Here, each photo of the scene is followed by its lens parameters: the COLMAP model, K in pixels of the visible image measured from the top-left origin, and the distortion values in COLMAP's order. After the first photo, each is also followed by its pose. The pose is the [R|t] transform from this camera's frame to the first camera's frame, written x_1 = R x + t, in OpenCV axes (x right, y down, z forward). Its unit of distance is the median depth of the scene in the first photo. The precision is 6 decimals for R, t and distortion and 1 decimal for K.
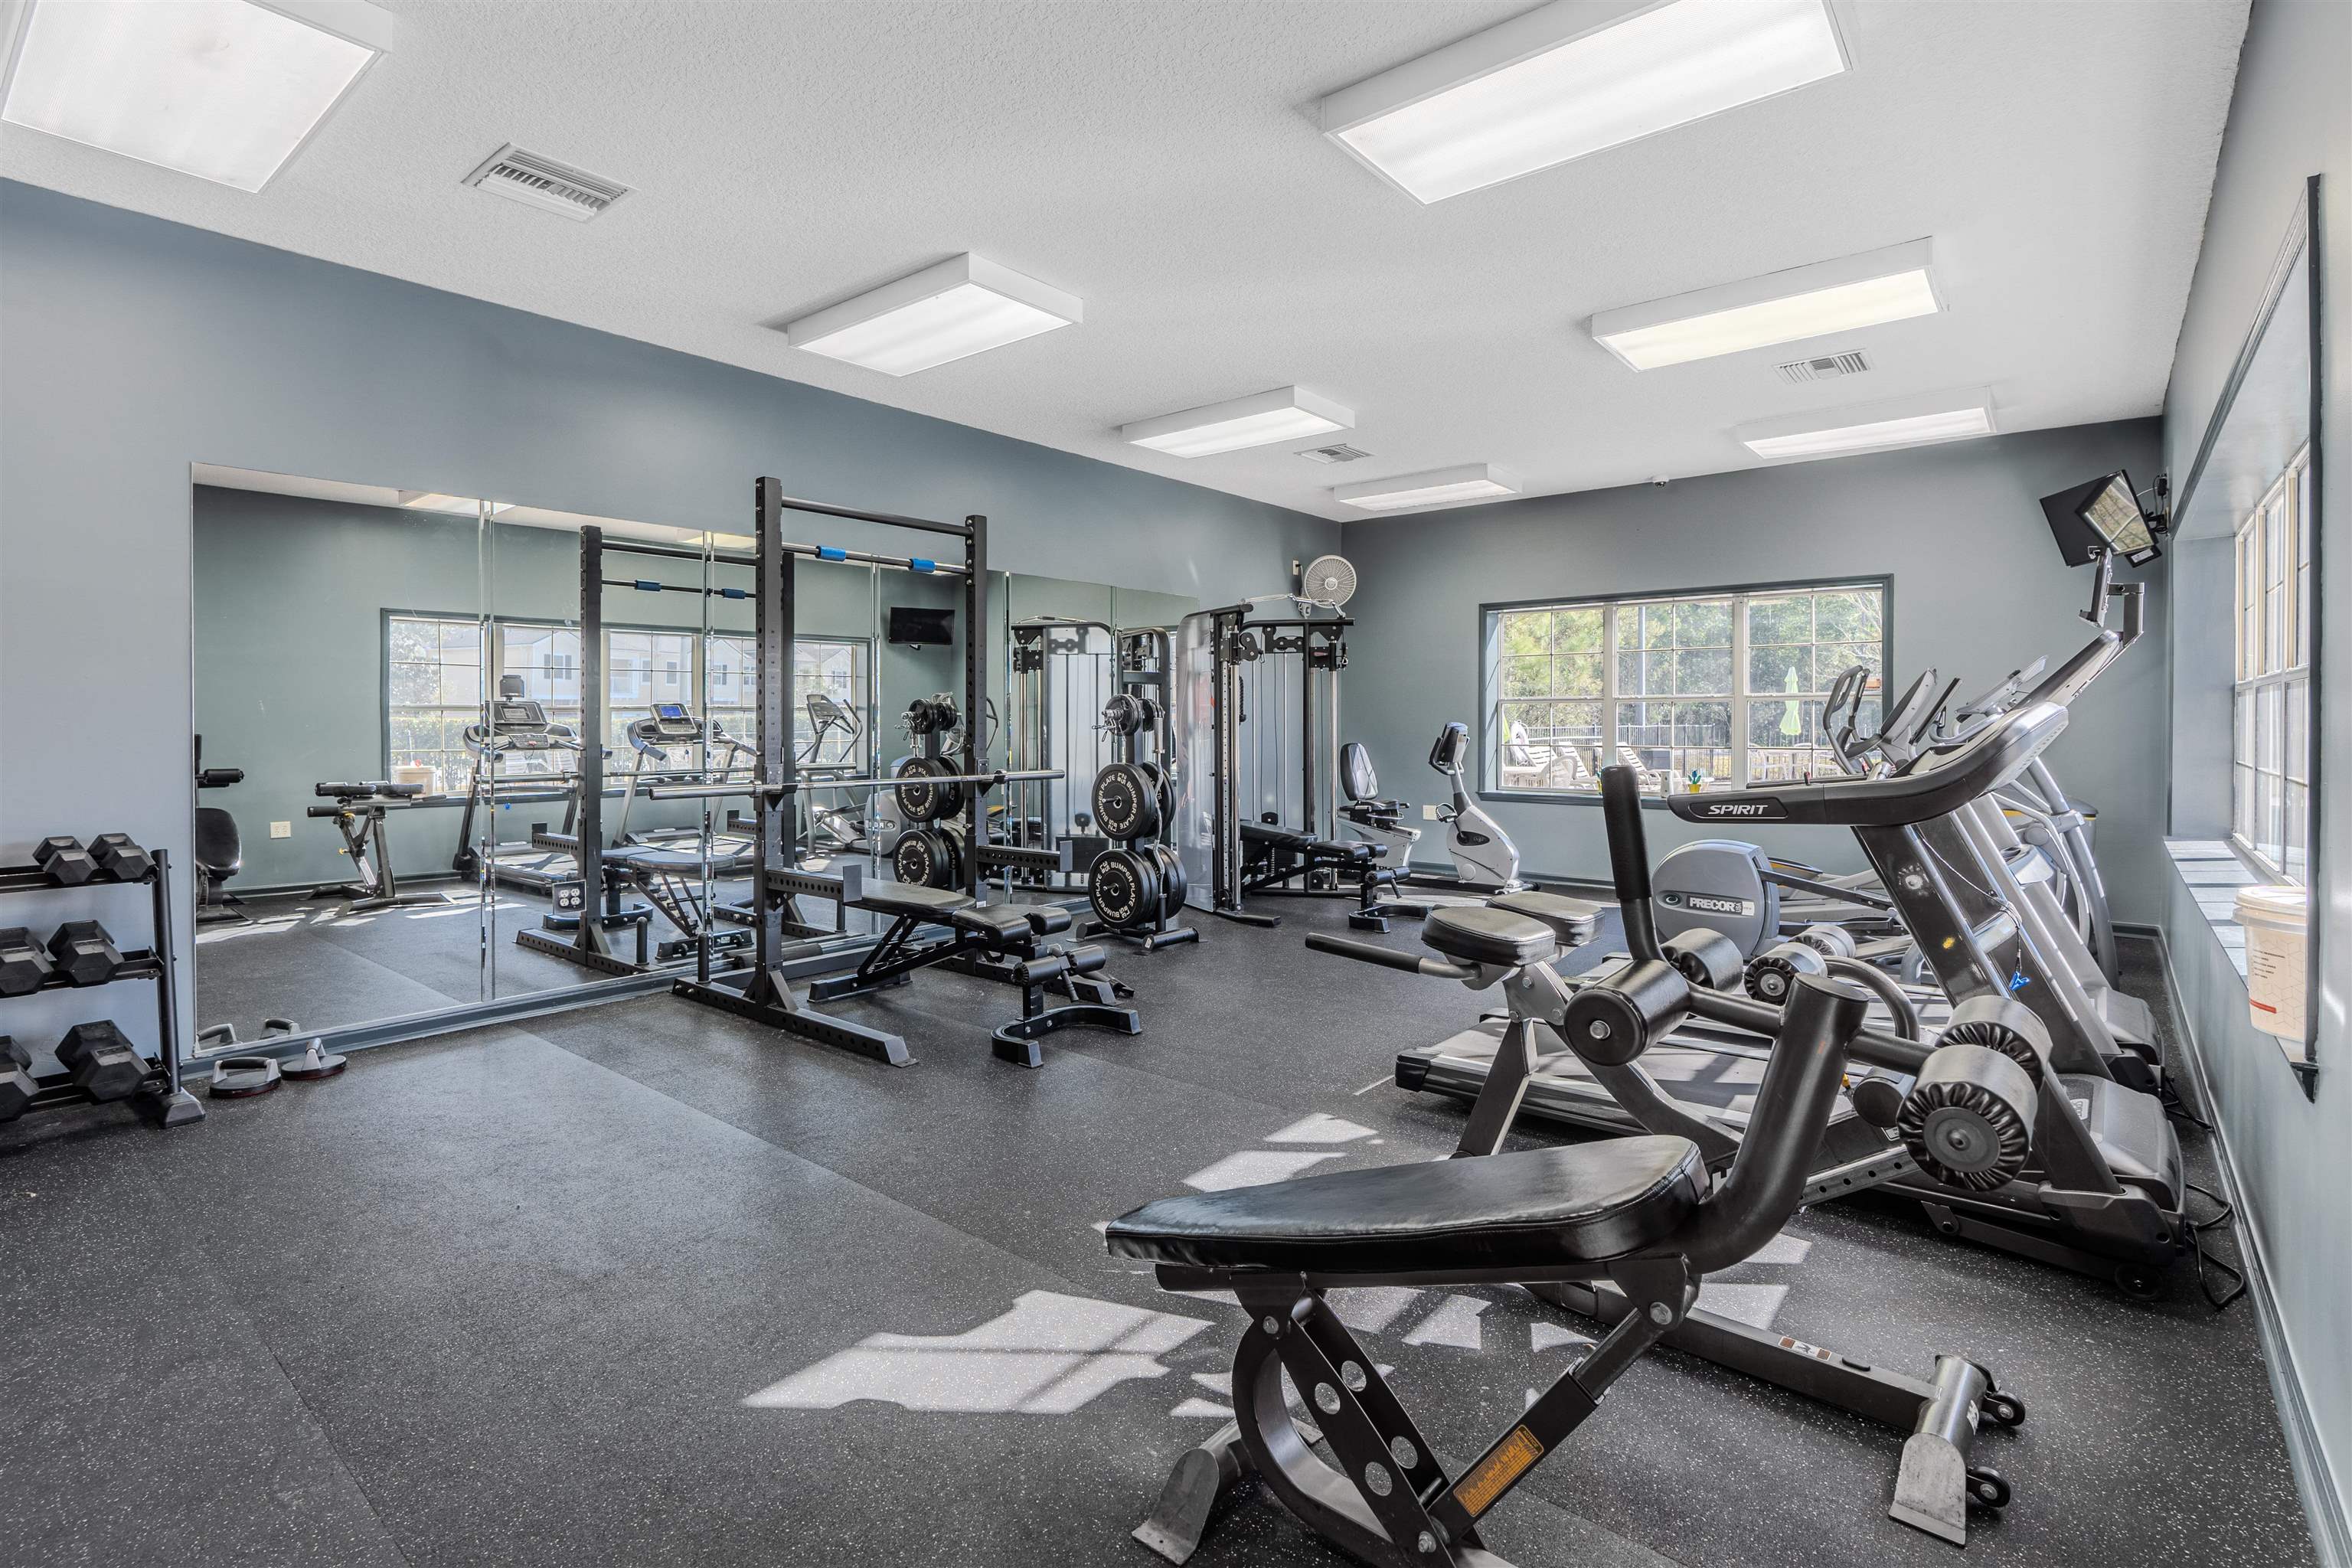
lens RADIAL K [[1146.6, 0, 1157.0], [0, 1146.6, 728.1], [0, 0, 1]] dist [-0.001363, 0.000008]
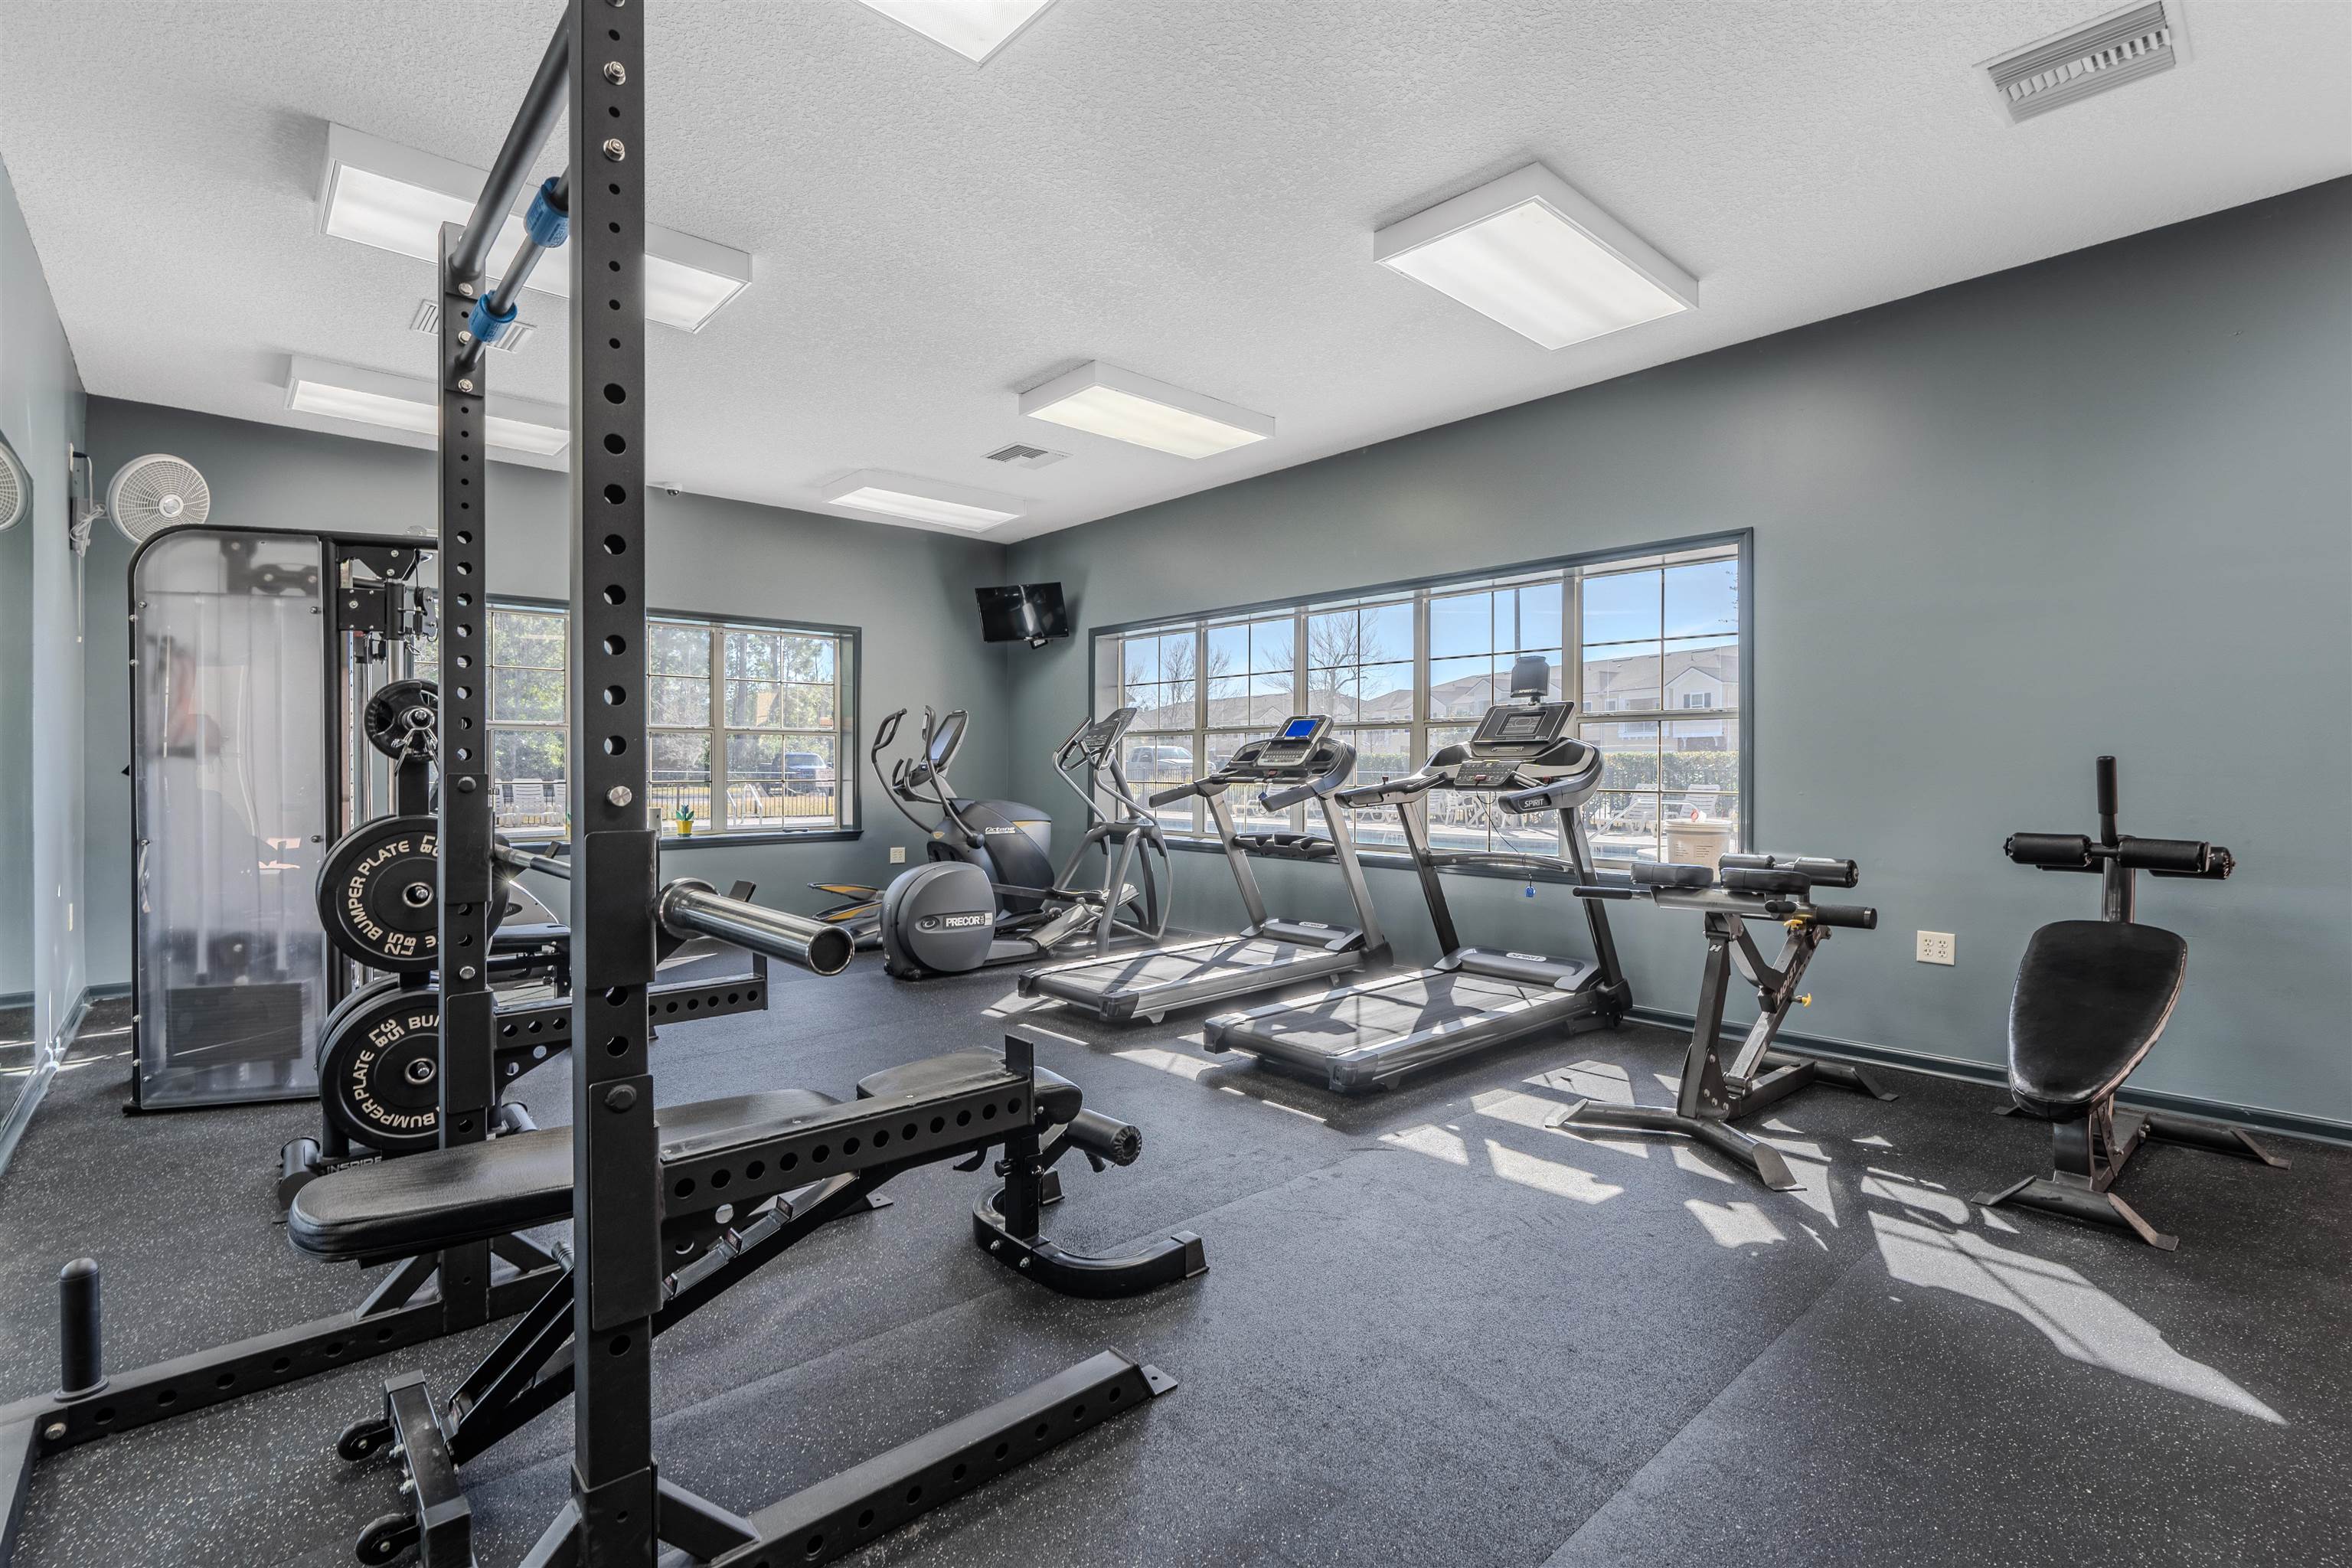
lens RADIAL K [[1095.2, 0, 1187.5], [0, 1095.2, 771.8], [0, 0, 1]] dist [-0.004131, -0.000444]
pose [[0.110830, -0.002346, 0.993837, -0.446509], [0.007711, 0.999969, 0.001501, 0.012406], [-0.993809, 0.007497, 0.110845, 0.589986]]
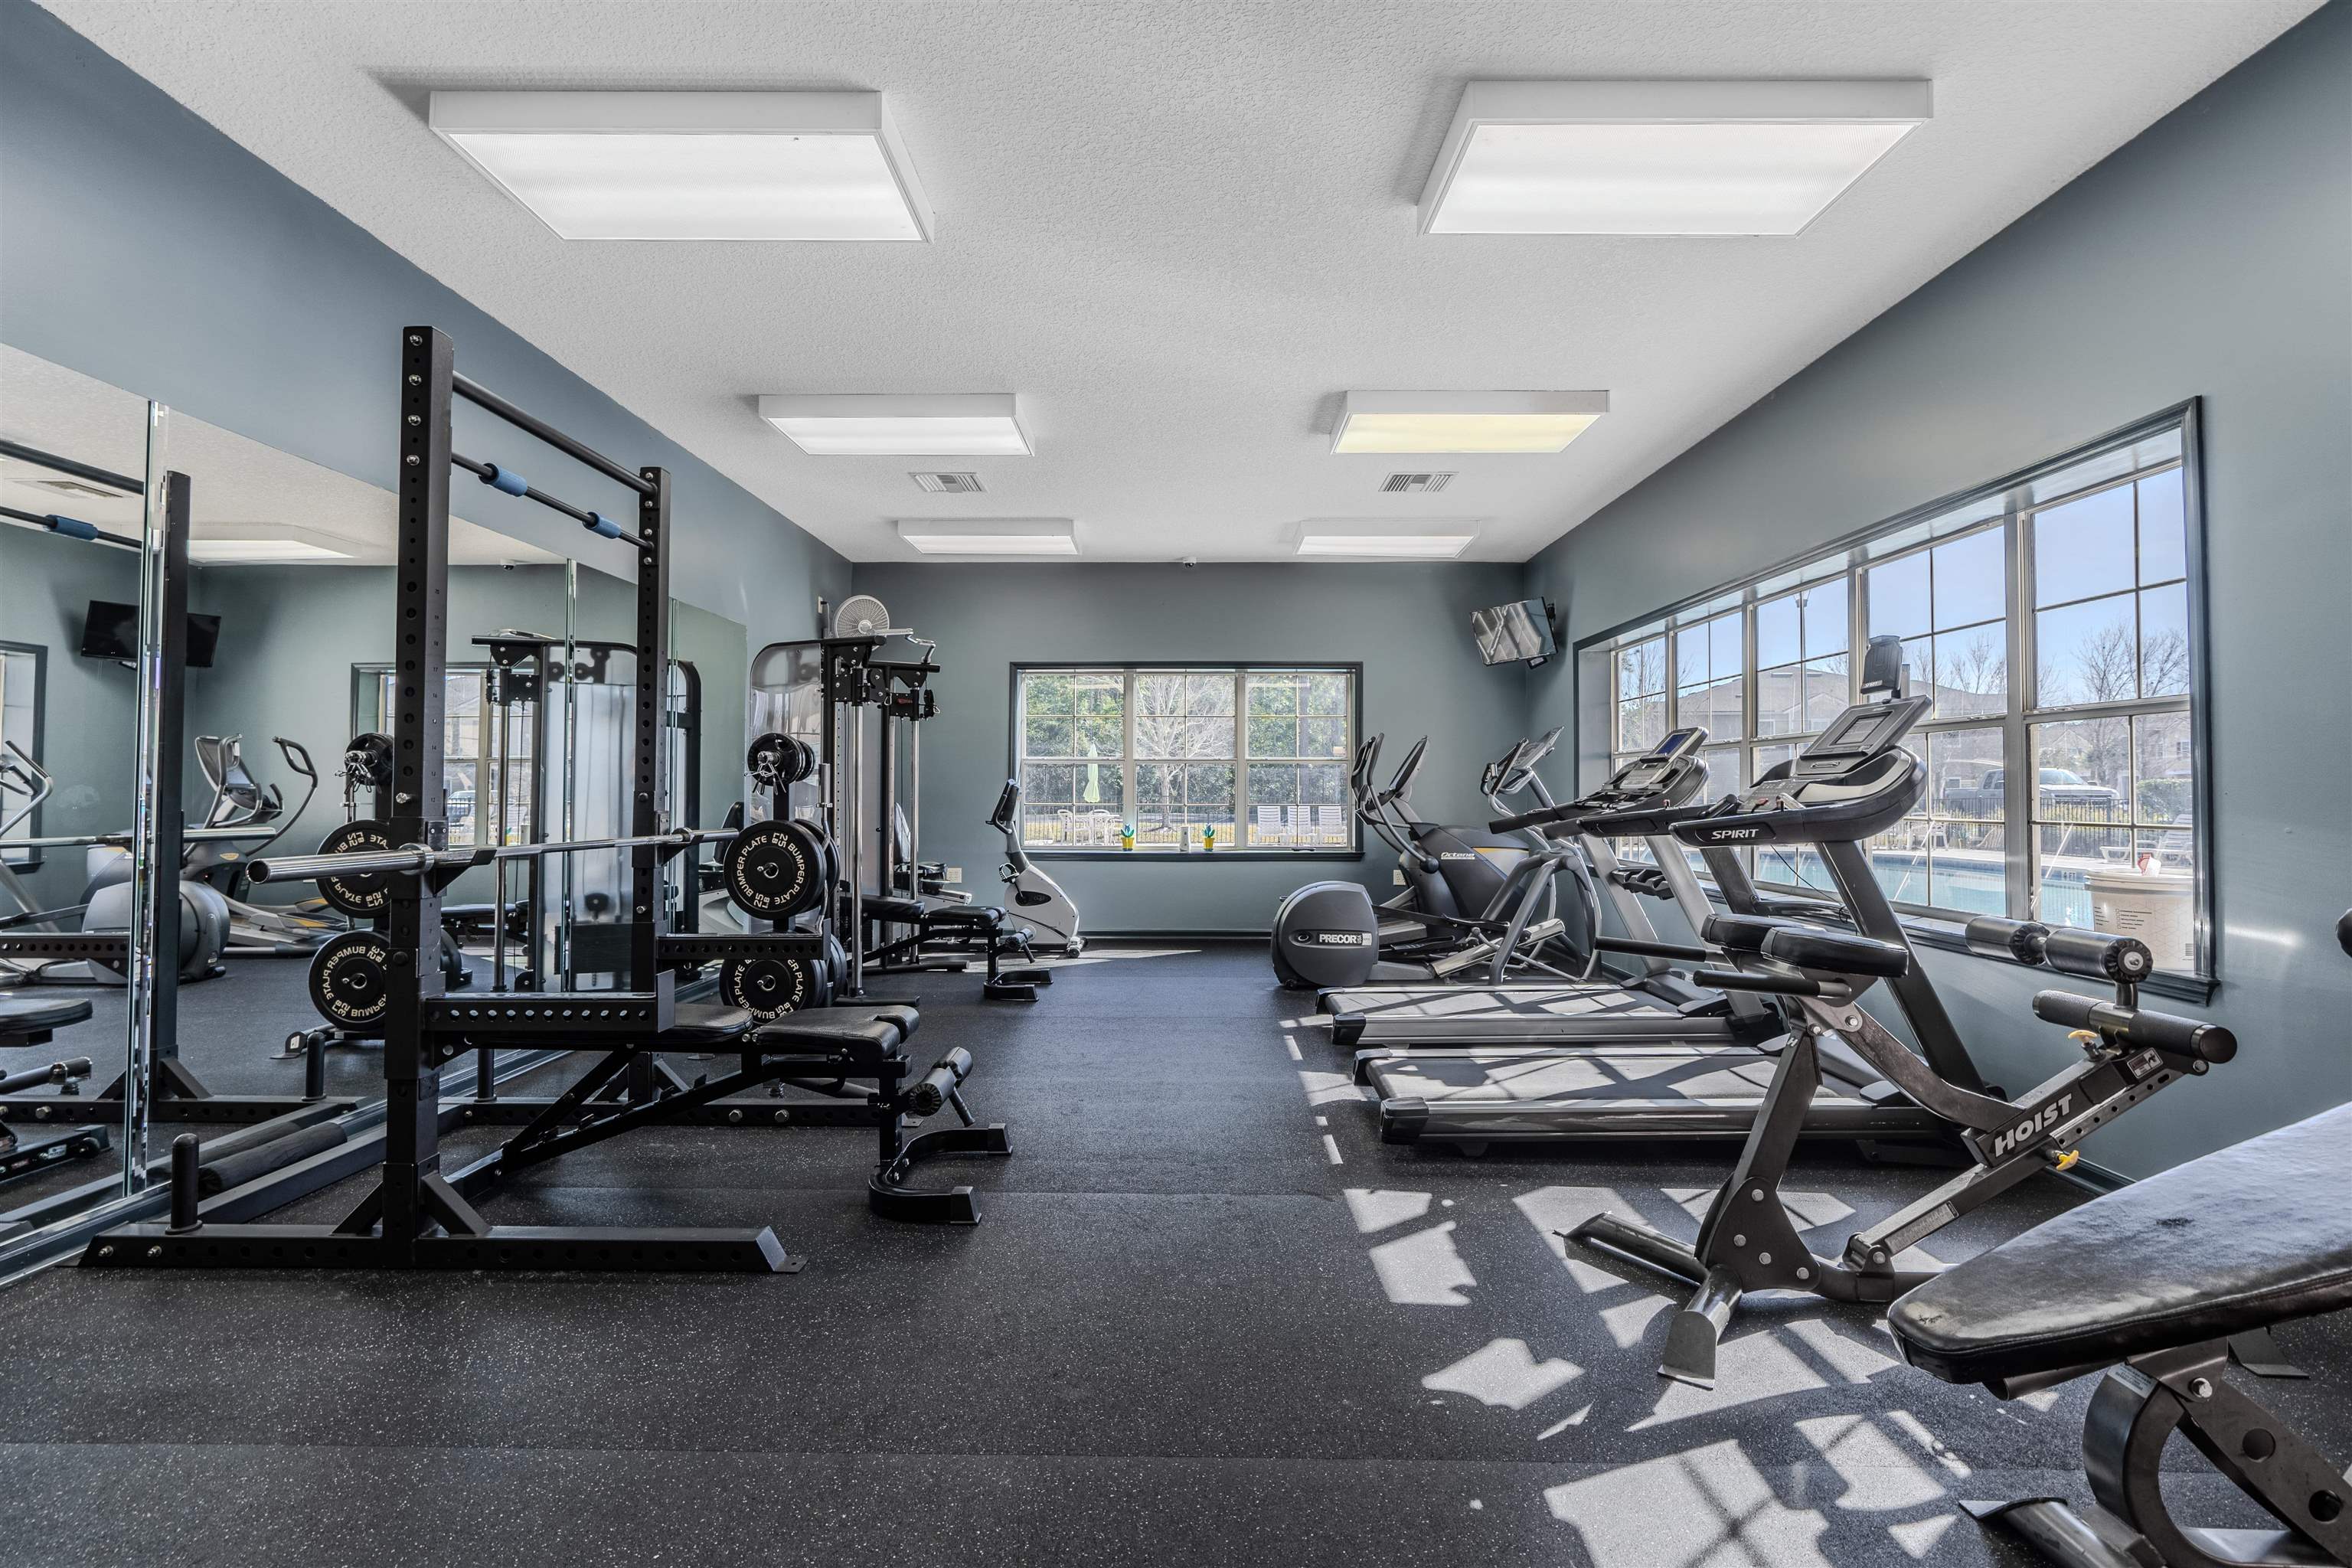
lens RADIAL K [[1104.8, 0, 1183.2], [0, 1104.8, 774.6], [0, 0, 1]] dist [-0.006706, 0.000402]
pose [[0.763671, 0.014976, 0.645432, -0.291853], [0.001515, 0.999687, -0.024989, 0.017534], [-0.645604, 0.020061, 0.763409, 0.233063]]
